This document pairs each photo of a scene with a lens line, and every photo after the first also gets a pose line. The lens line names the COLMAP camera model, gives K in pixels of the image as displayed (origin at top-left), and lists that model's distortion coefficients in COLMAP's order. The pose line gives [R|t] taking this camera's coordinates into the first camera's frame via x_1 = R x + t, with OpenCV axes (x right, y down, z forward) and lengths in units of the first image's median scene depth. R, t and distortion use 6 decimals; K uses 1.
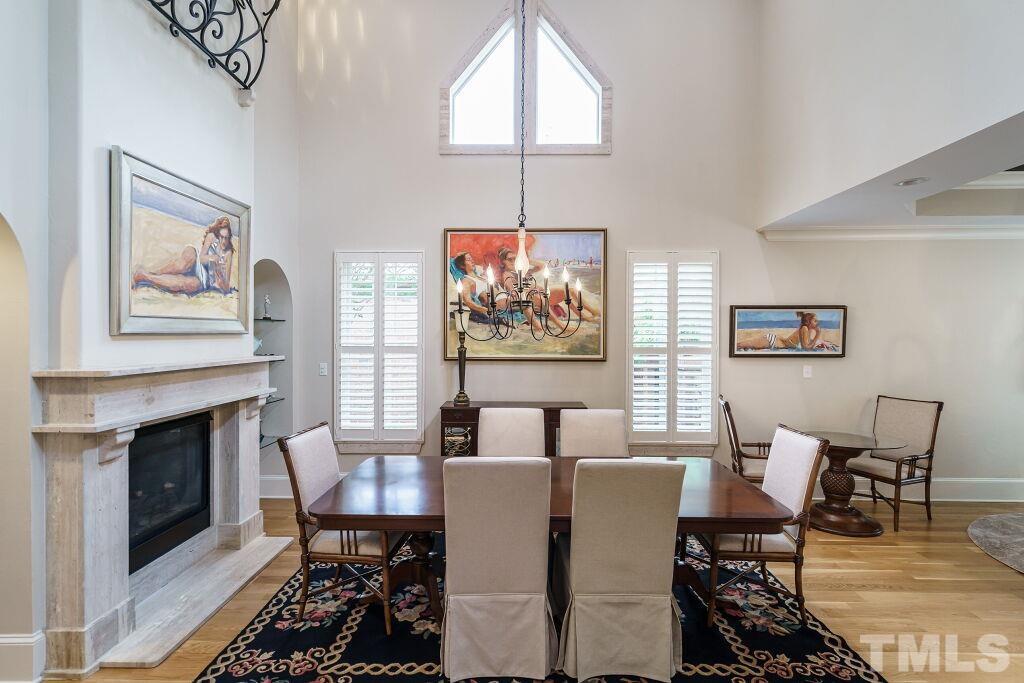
lens RADIAL K [[492.8, 0, 510.7], [0, 492.8, 344.1], [0, 0, 1]] dist [0.002662, -0.000156]
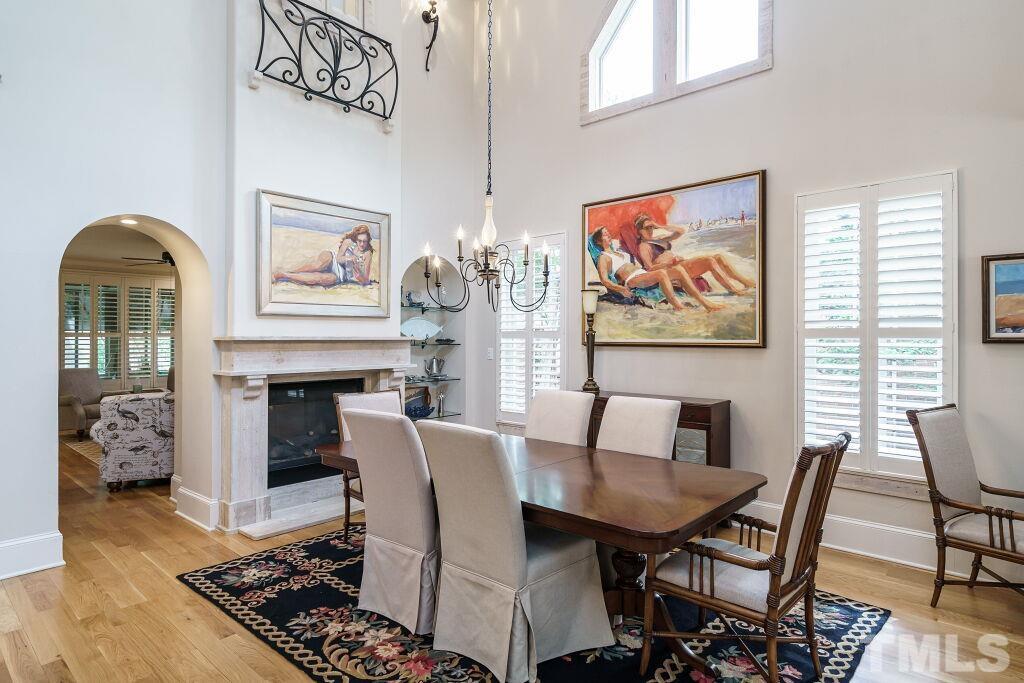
lens RADIAL K [[563.3, 0, 510.0], [0, 563.3, 337.9], [0, 0, 1]] dist [0.011889, -0.001635]
pose [[0.756194, -0.003202, -0.654339, 0.615935], [-0.009709, 0.999823, -0.016113, 0.049648], [0.654275, 0.018537, 0.756029, 0.143774]]
